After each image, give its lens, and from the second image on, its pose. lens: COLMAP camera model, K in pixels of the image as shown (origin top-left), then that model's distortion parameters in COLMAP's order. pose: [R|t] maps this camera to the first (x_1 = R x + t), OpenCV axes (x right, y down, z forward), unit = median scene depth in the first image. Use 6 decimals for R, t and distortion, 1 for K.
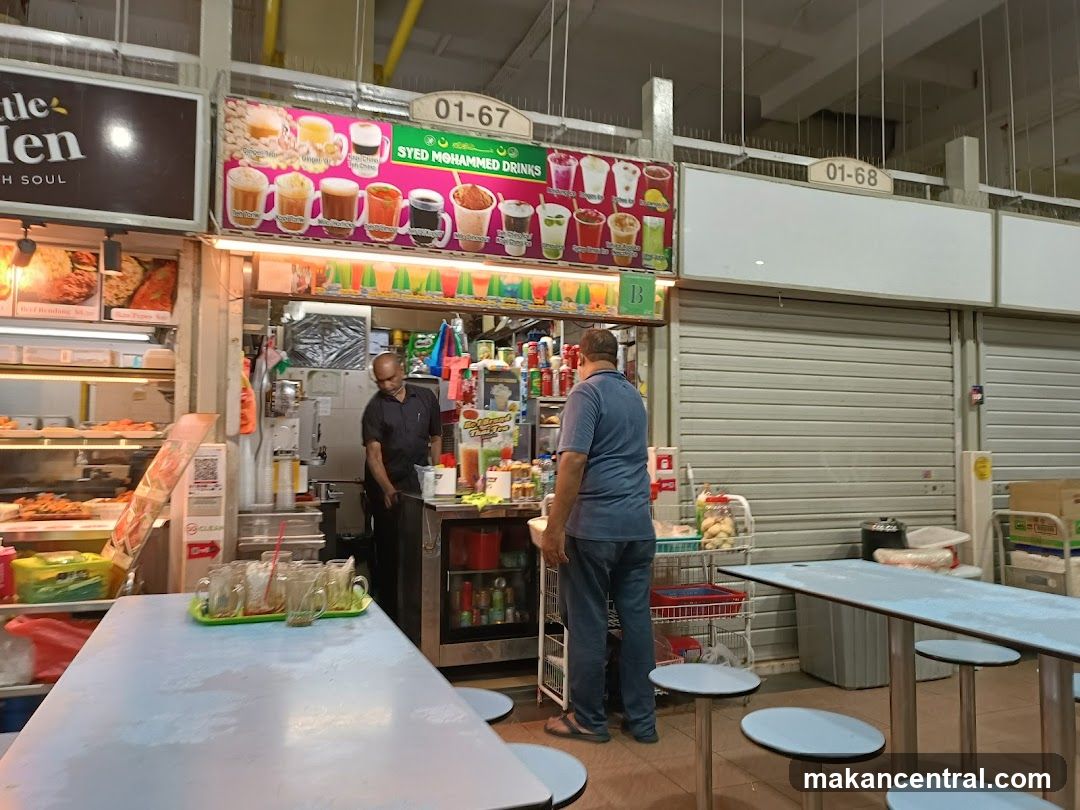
lens RADIAL K [[766.0, 0, 510.2], [0, 766.0, 405.7], [0, 0, 1]] dist [0.029814, 0.001715]
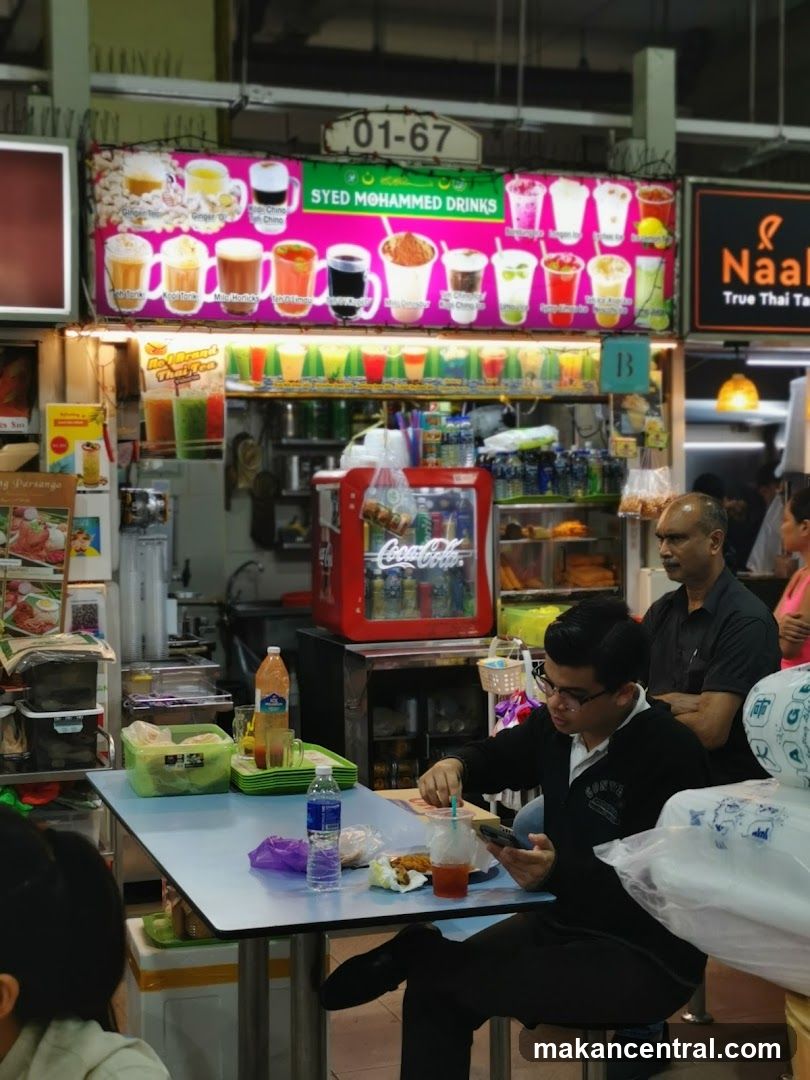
lens RADIAL K [[1584.9, 0, 389.9], [0, 1584.9, 540.2], [0, 0, 1]] dist [0.187032, -0.882125]
pose [[0.999798, -0.020062, 0.001522, -0.075139], [0.019913, 0.997518, 0.067542, -0.093810], [-0.002874, -0.067498, 0.997715, -0.584727]]
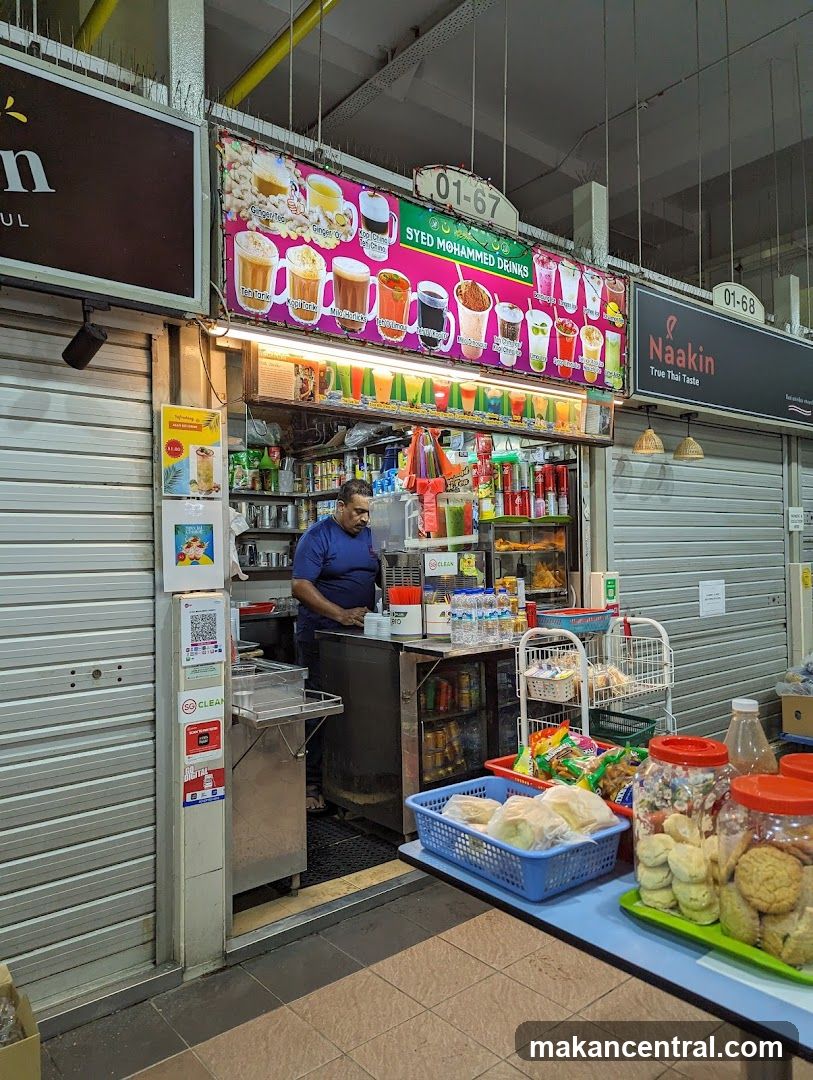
lens RADIAL K [[766.0, 0, 396.4], [0, 766.0, 539.6], [0, 0, 1]] dist [0.029814, 0.001715]
pose [[0.943194, -0.017810, 0.331765, -0.426394], [0.005500, 0.999262, 0.038009, -0.030711], [-0.332197, -0.034025, 0.942596, 0.205253]]
